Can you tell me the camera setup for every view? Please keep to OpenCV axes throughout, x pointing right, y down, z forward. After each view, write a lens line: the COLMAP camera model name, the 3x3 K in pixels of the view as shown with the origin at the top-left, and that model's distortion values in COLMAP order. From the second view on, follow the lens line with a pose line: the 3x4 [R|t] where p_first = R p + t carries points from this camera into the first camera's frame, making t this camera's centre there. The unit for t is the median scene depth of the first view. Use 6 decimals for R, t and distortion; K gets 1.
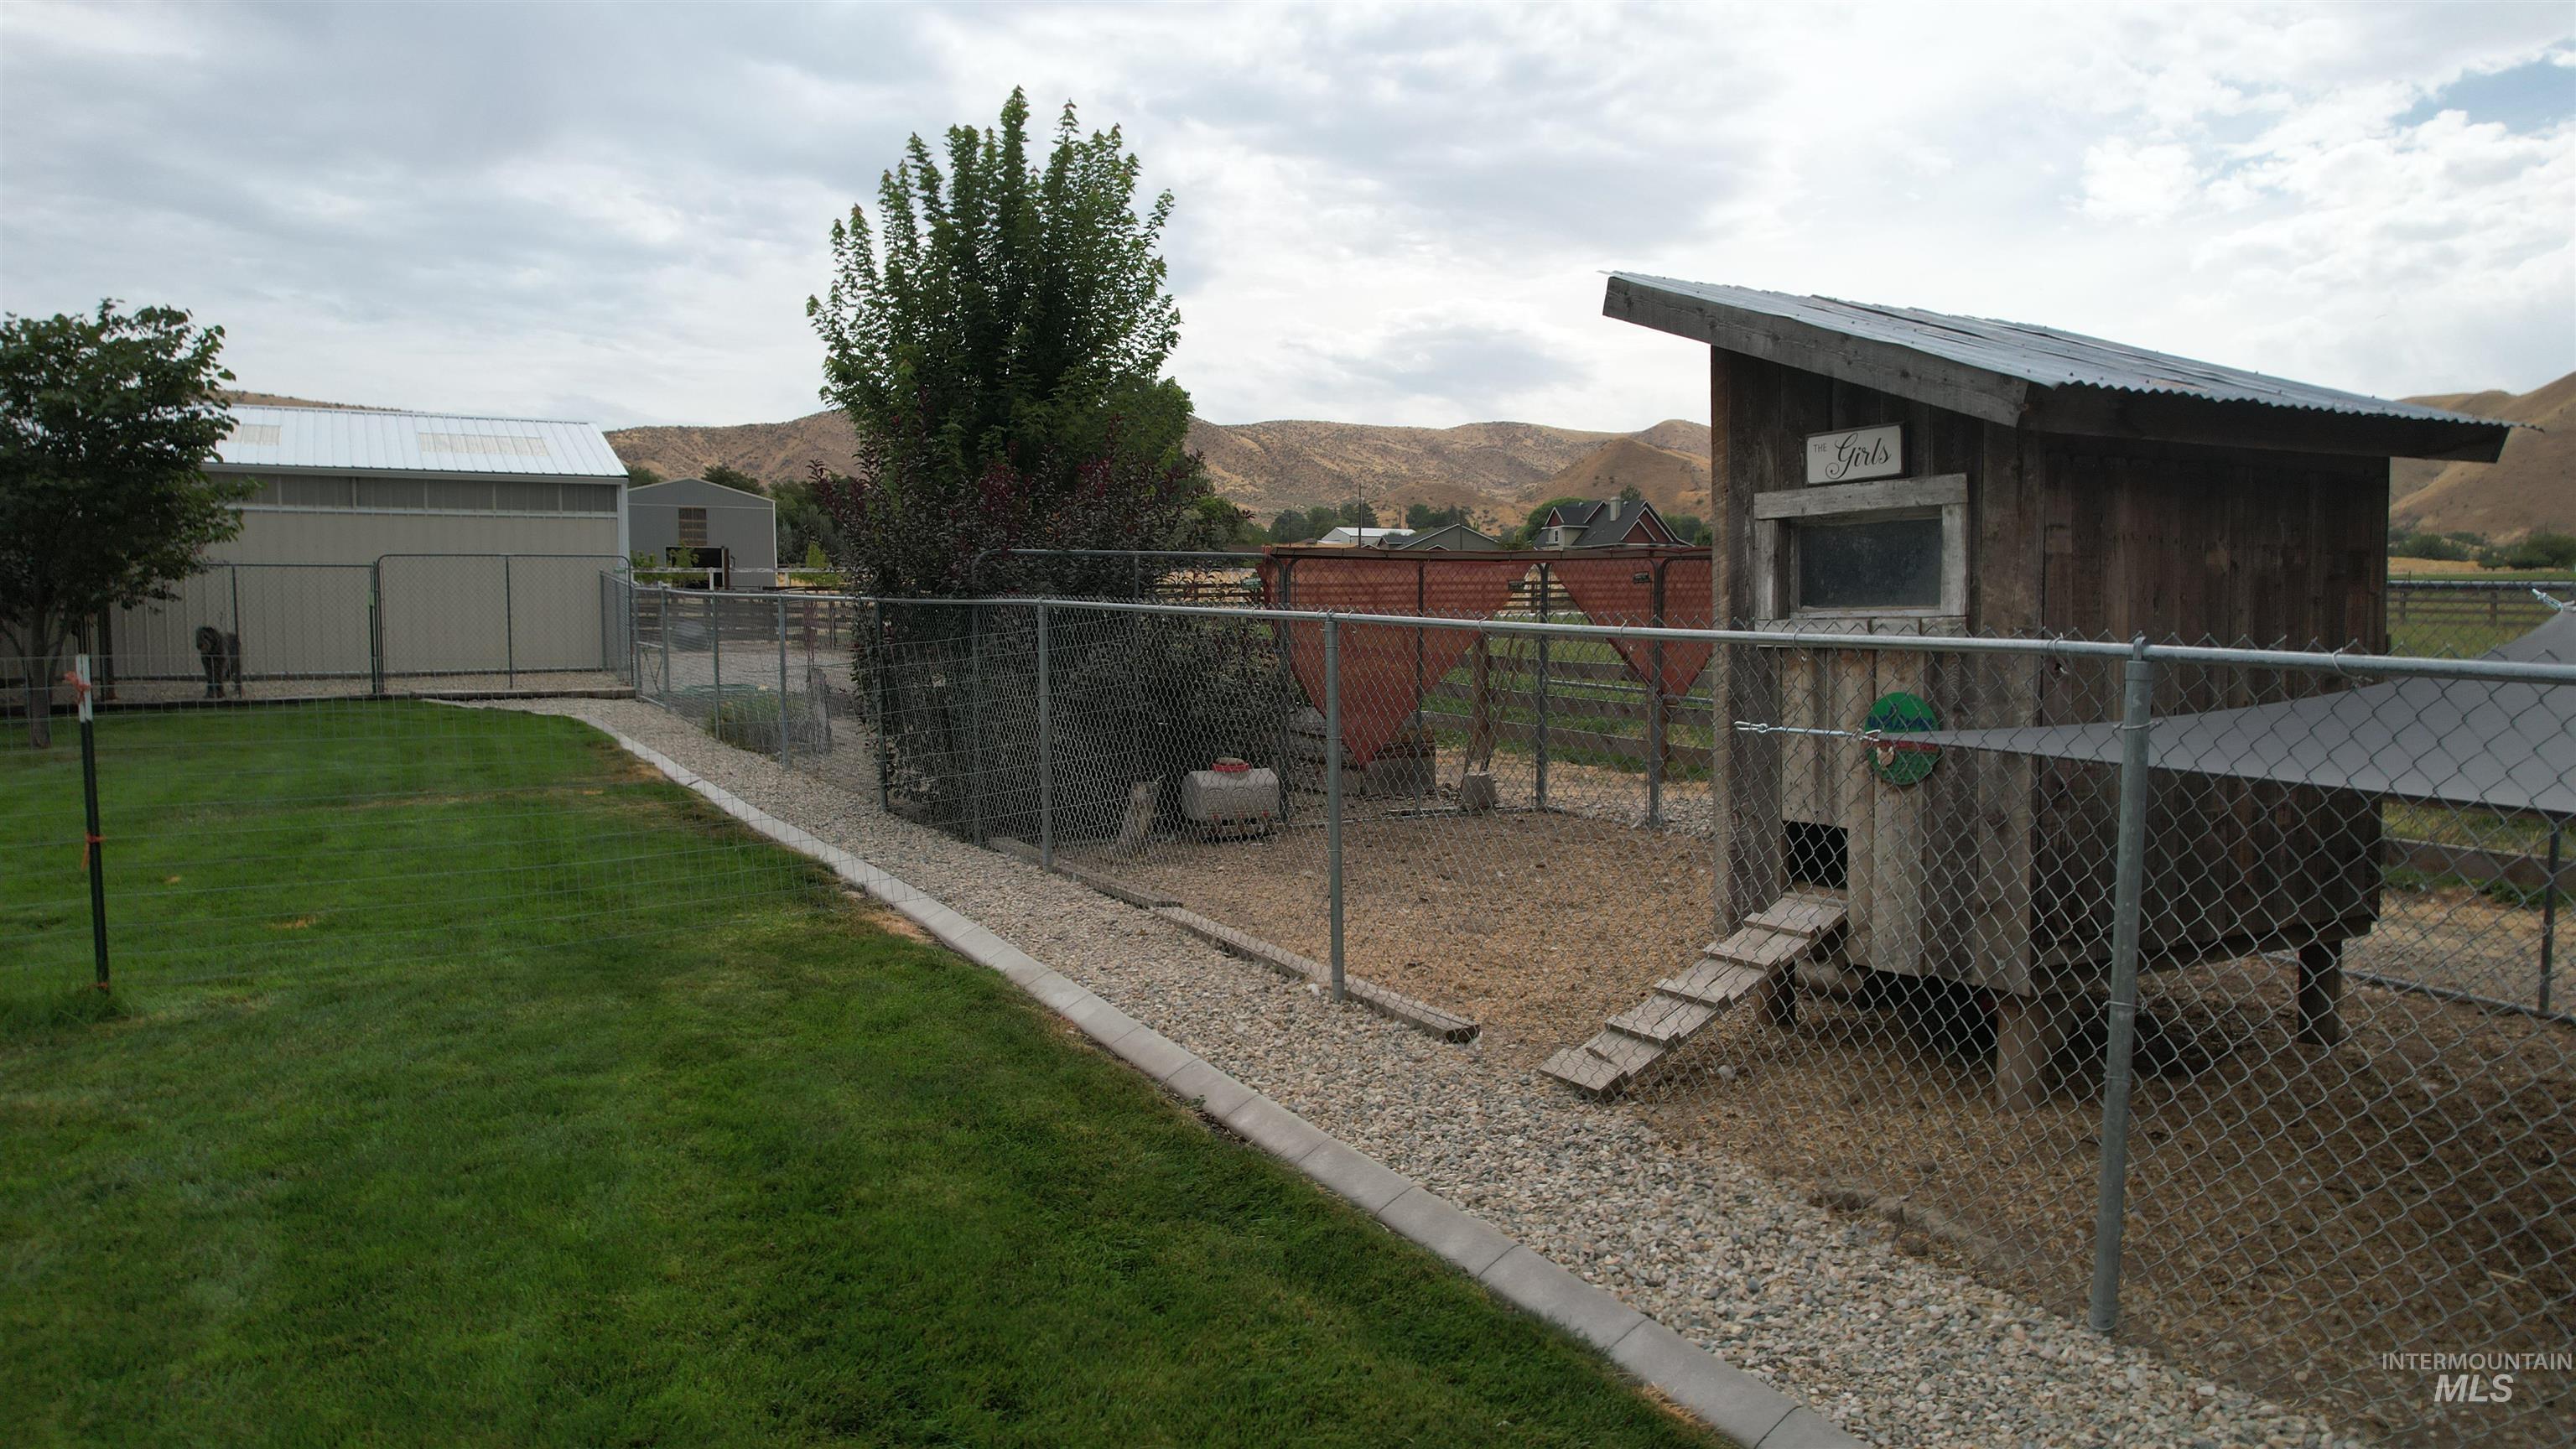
lens RADIAL K [[1642.5, 0, 1286.2], [0, 1642.5, 739.0], [0, 0, 1]] dist [-0.071849, 0.061324]
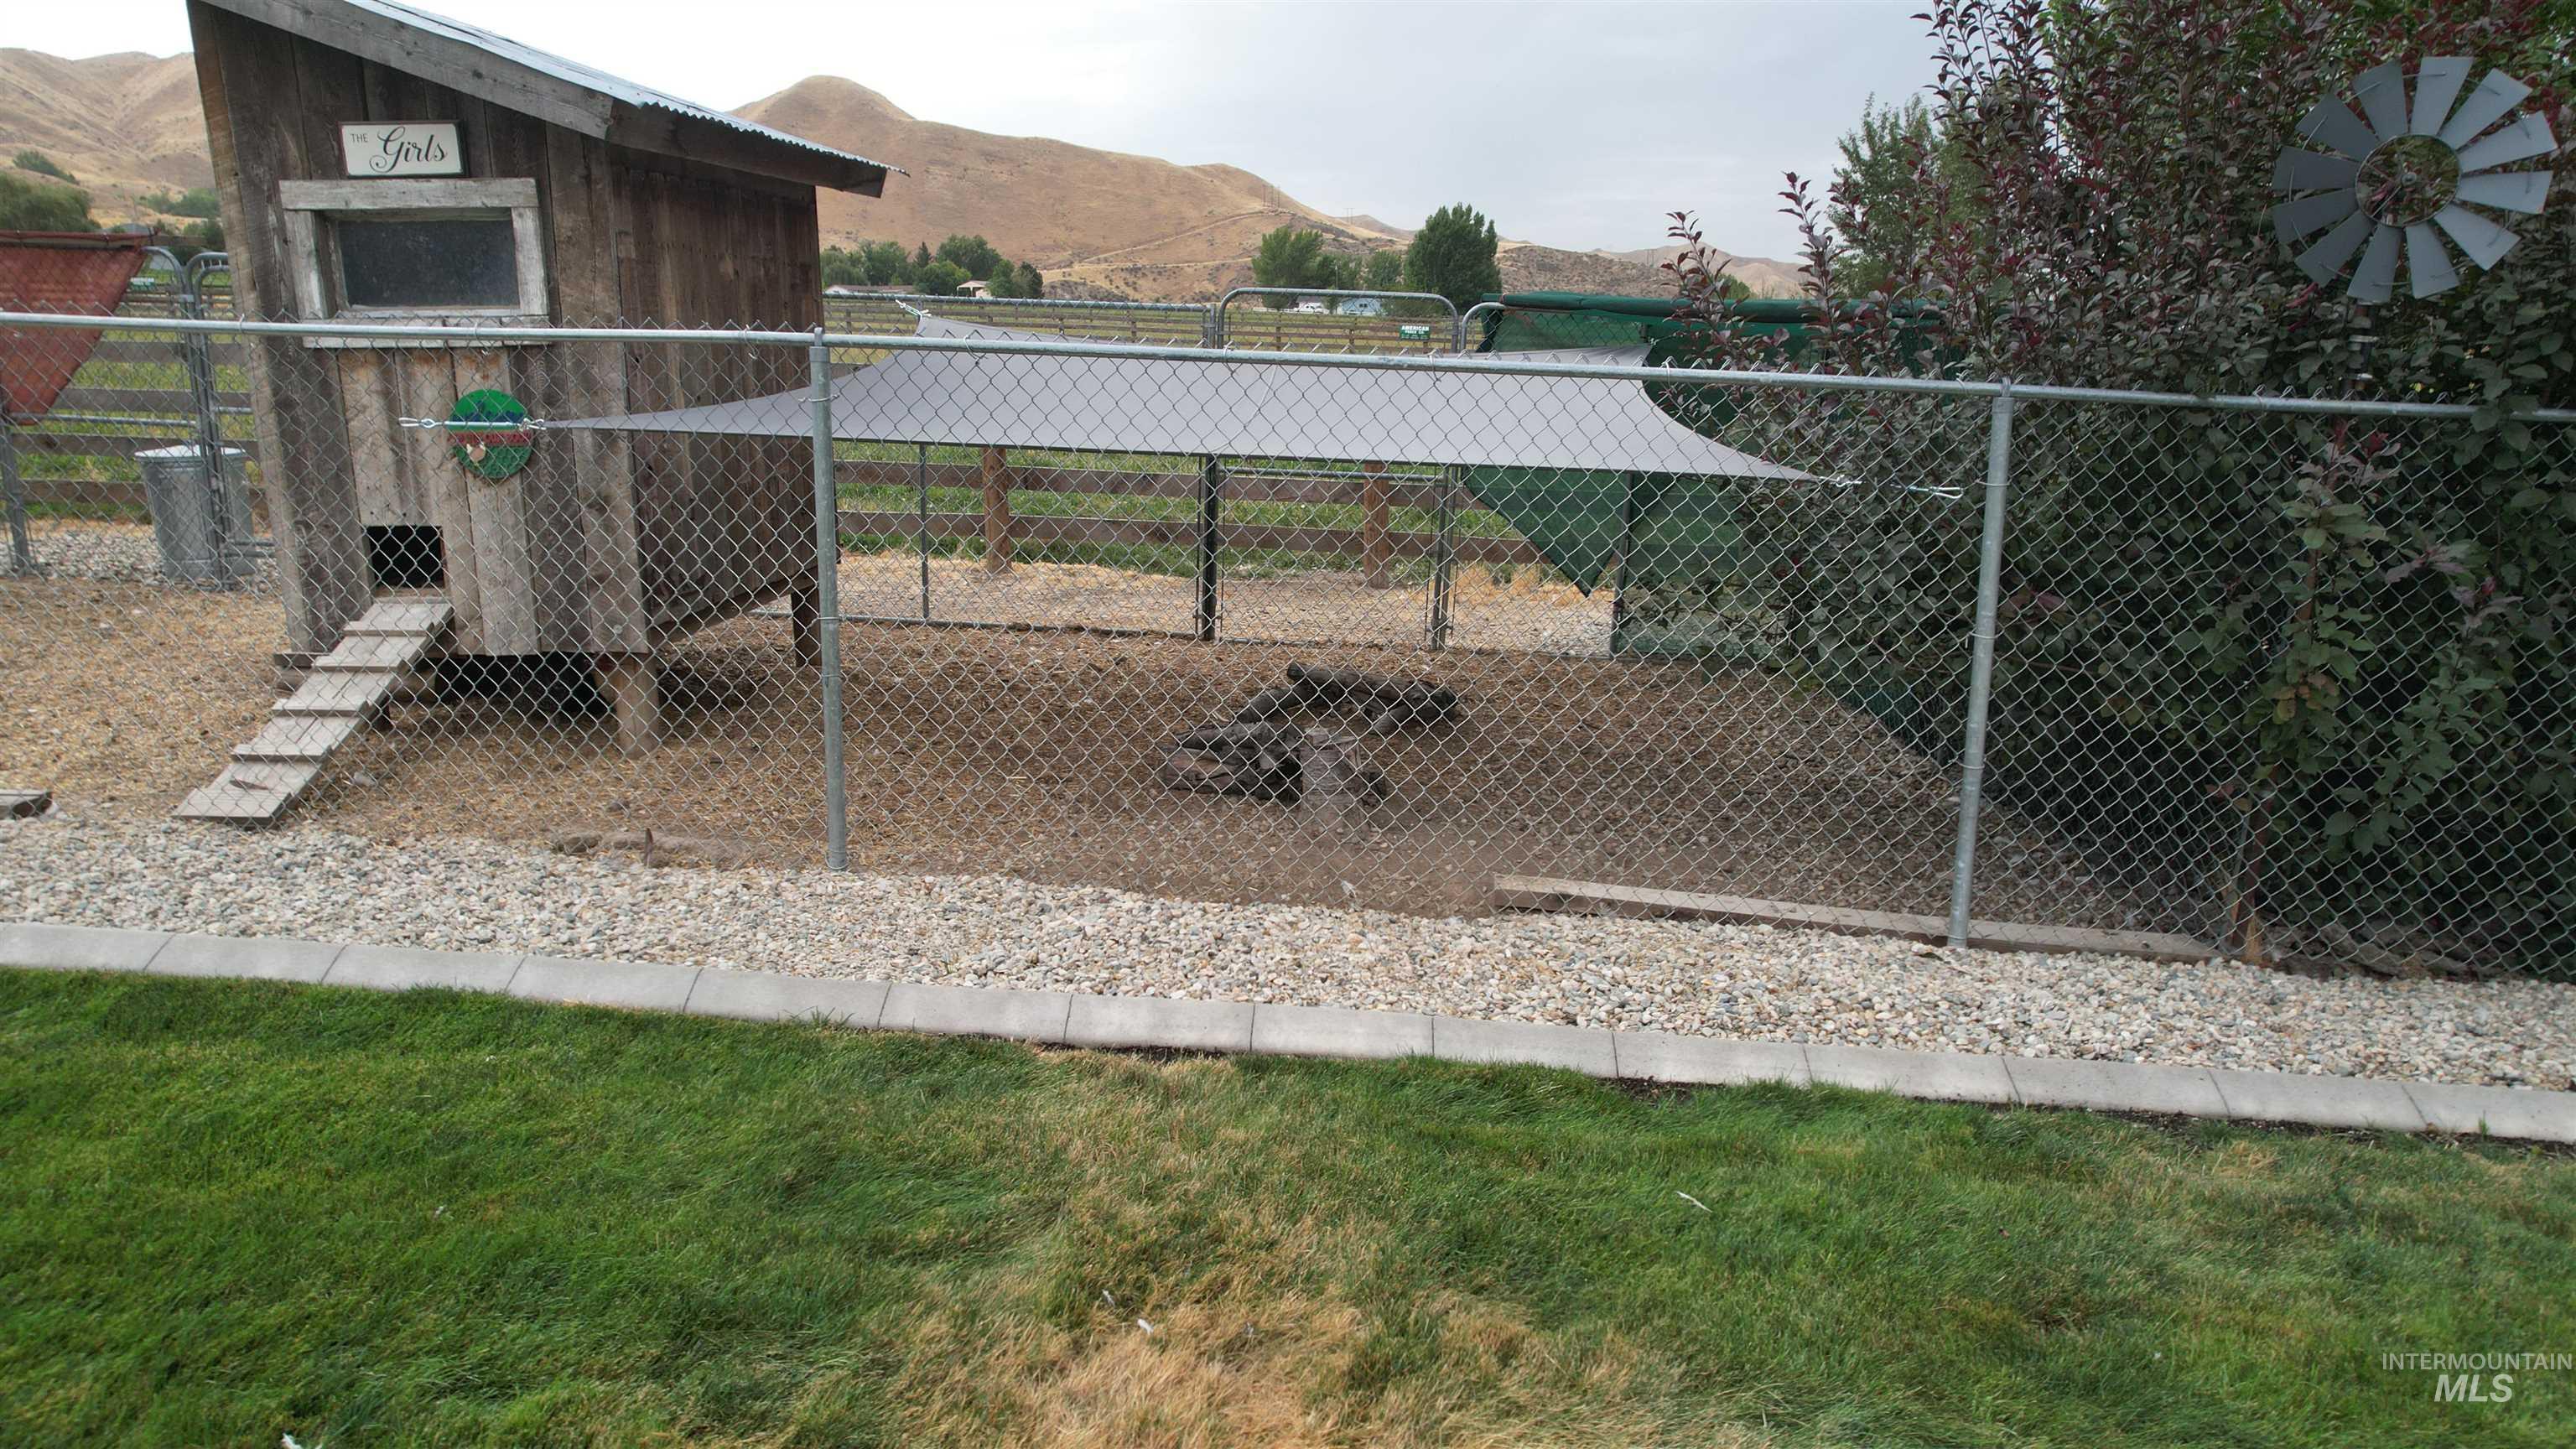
lens RADIAL K [[1642.5, 0, 1286.2], [0, 1642.5, 739.0], [0, 0, 1]] dist [-0.071849, 0.061324]
pose [[0.554388, -0.193079, 0.809552, -0.229785], [0.050639, 0.978741, 0.198753, 0.011083], [-0.830716, -0.069192, 0.552379, -0.021511]]
